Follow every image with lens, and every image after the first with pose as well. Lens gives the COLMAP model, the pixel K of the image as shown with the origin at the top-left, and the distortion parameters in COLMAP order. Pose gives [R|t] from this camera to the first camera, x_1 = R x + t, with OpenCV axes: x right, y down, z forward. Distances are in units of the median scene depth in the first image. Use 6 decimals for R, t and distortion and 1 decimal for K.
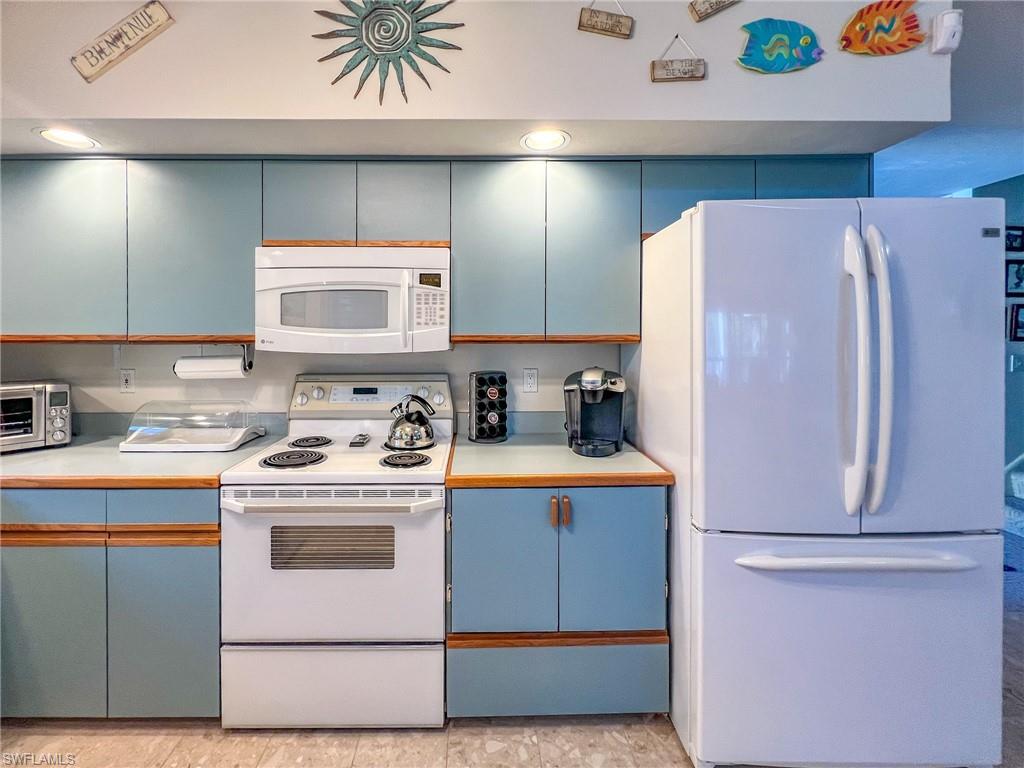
lens RADIAL K [[457.9, 0, 519.0], [0, 457.9, 332.3], [0, 0, 1]] dist [-0.003015, -0.000059]
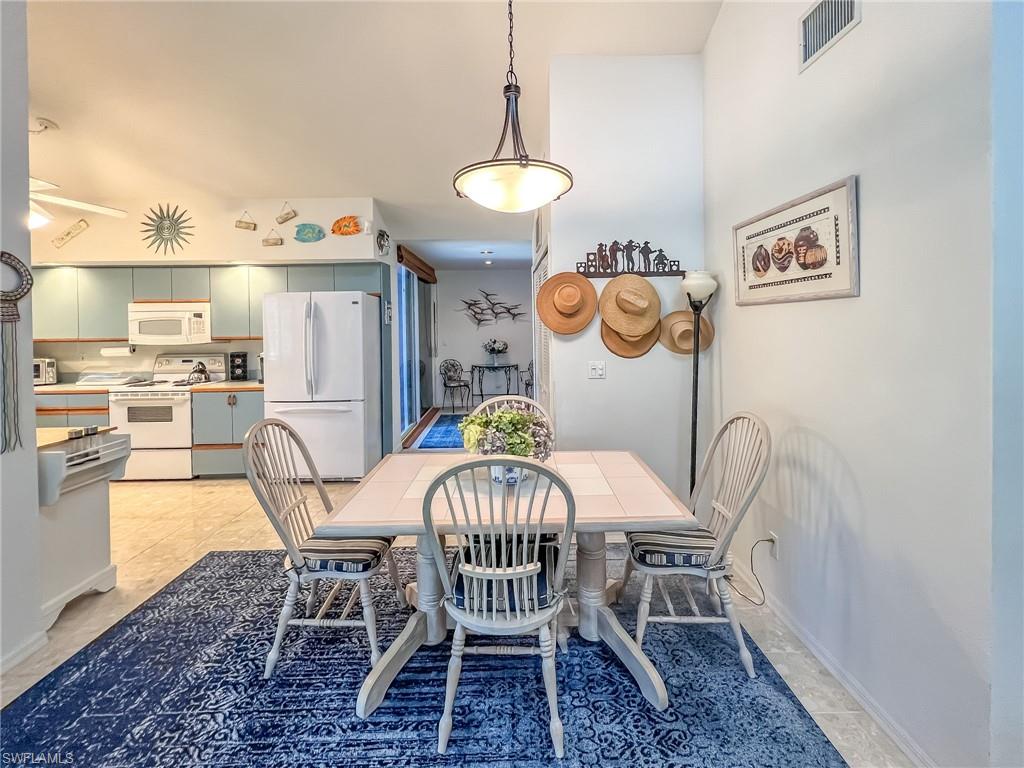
lens RADIAL K [[441.8, 0, 519.5], [0, 441.8, 327.8], [0, 0, 1]] dist [0.000209, 0.001599]
pose [[0.999920, -0.010453, 0.007144, 1.817579], [0.010430, 0.999941, 0.003139, -0.040659], [-0.007177, -0.003064, 0.999970, -1.699655]]
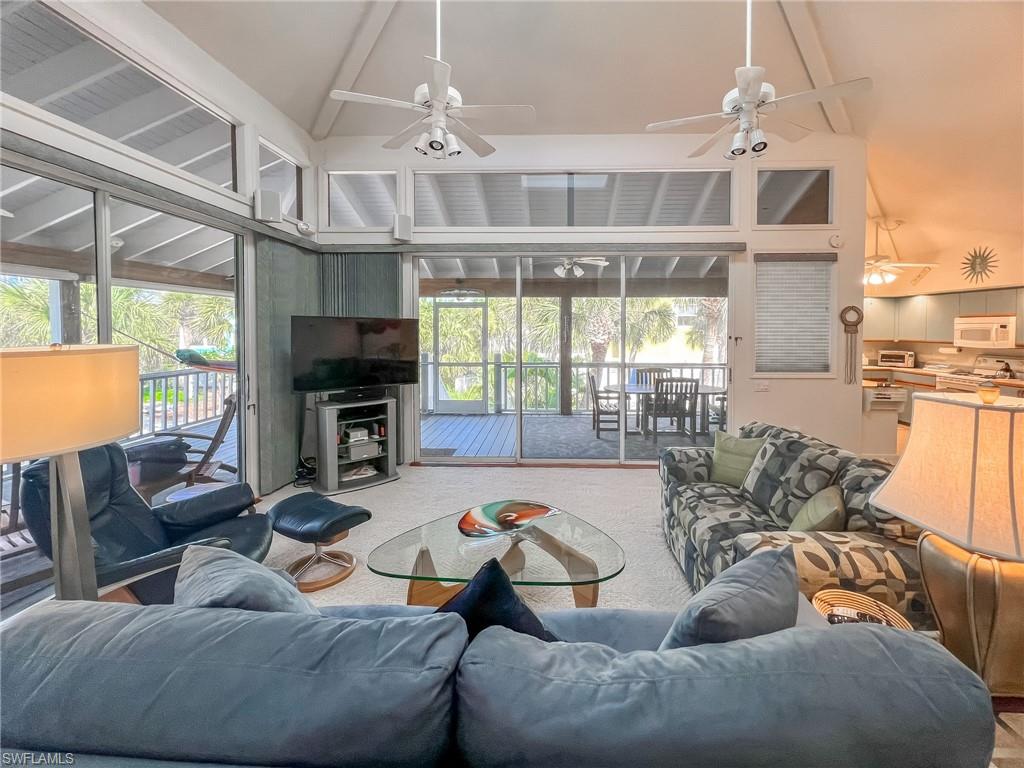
lens RADIAL K [[427.9, 0, 531.1], [0, 427.9, 341.8], [0, 0, 1]] dist [0.001371, -0.002470]
pose [[-0.059420, 0.035711, -0.997594, 3.554636], [-0.009750, 0.999291, 0.036353, -0.096864], [0.998185, 0.011886, -0.059030, -2.557279]]
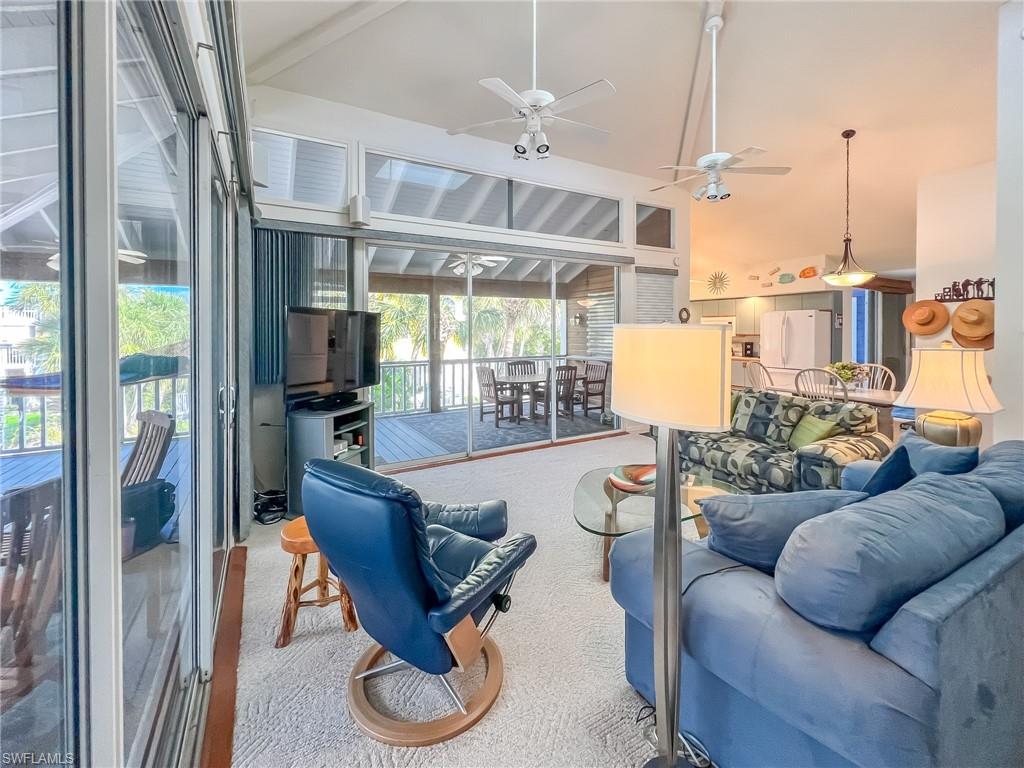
lens RADIAL K [[427.9, 0, 511.2], [0, 427.9, 341.3], [0, 0, 1]] dist [0.001371, -0.002470]
pose [[0.471414, 0.026765, -0.881506, 3.393272], [-0.002804, 0.999580, 0.028850, -0.044219], [0.881908, -0.011129, 0.471291, -4.055877]]
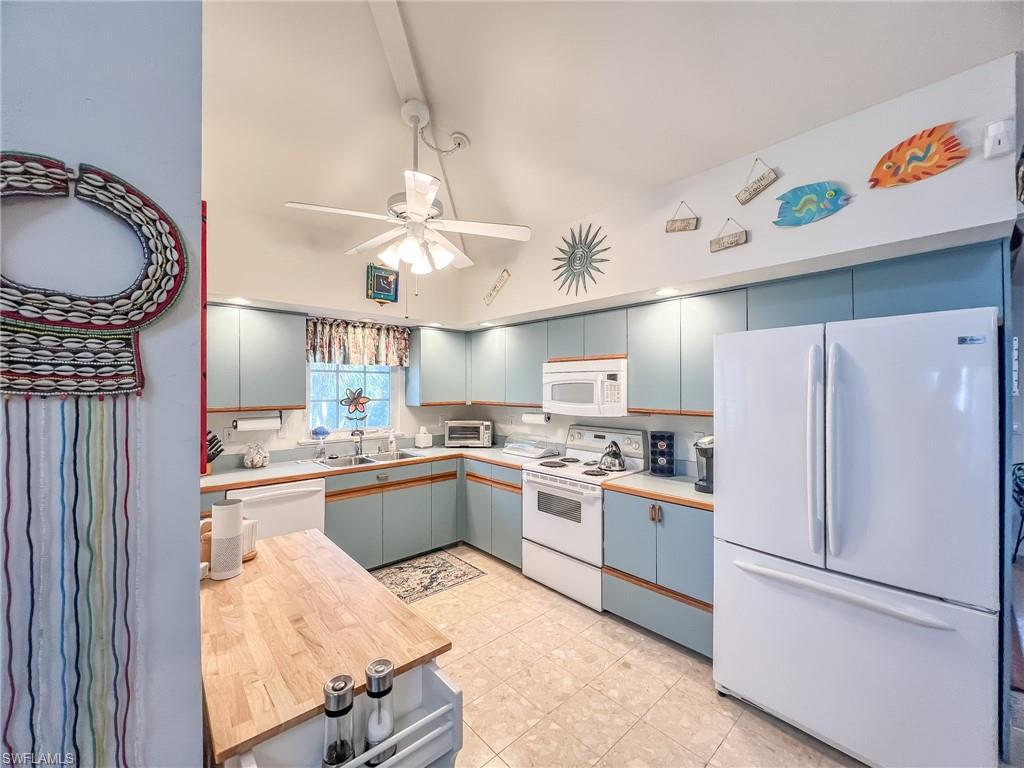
lens RADIAL K [[427.9, 0, 498.4], [0, 427.9, 384.8], [0, 0, 1]] dist [0.001371, -0.002470]
pose [[0.637086, -0.002357, -0.770789, 0.948202], [-0.007163, 0.999934, -0.008978, -0.076144], [0.770760, 0.011241, 0.637027, -0.491179]]
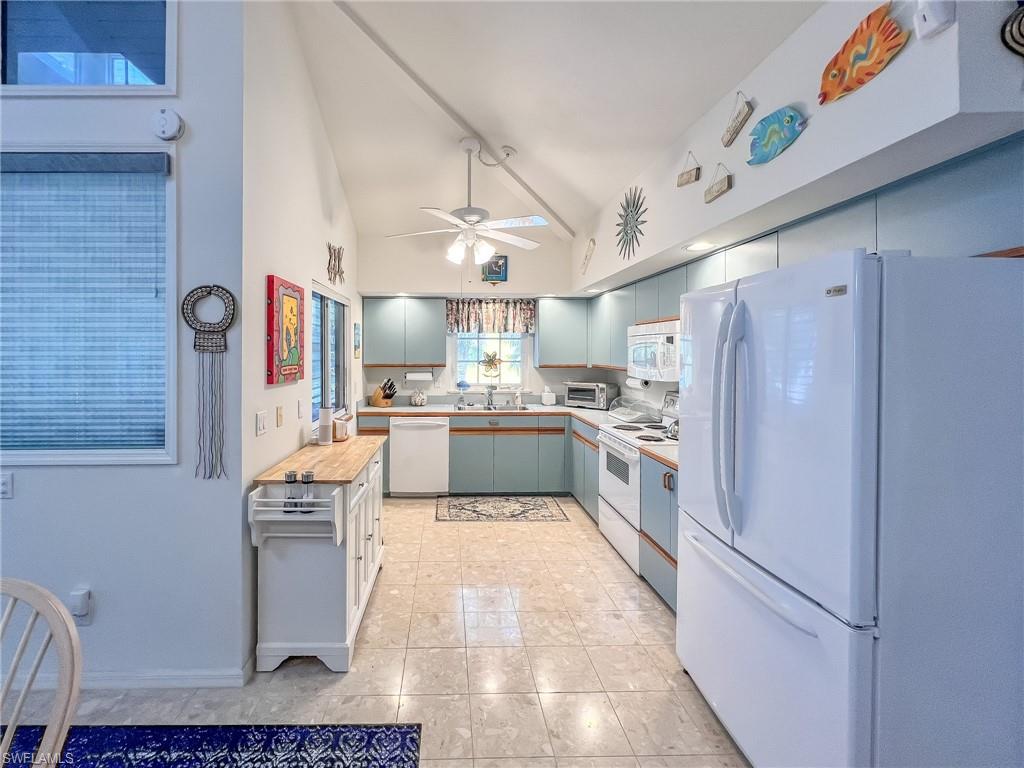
lens RADIAL K [[427.9, 0, 451.7], [0, 427.9, 355.2], [0, 0, 1]] dist [0.001371, -0.002470]
pose [[0.006104, 0.009703, -0.999934, 1.633446], [-0.007289, 0.999927, 0.009658, -0.077089], [0.999955, 0.007229, 0.006174, 0.188928]]
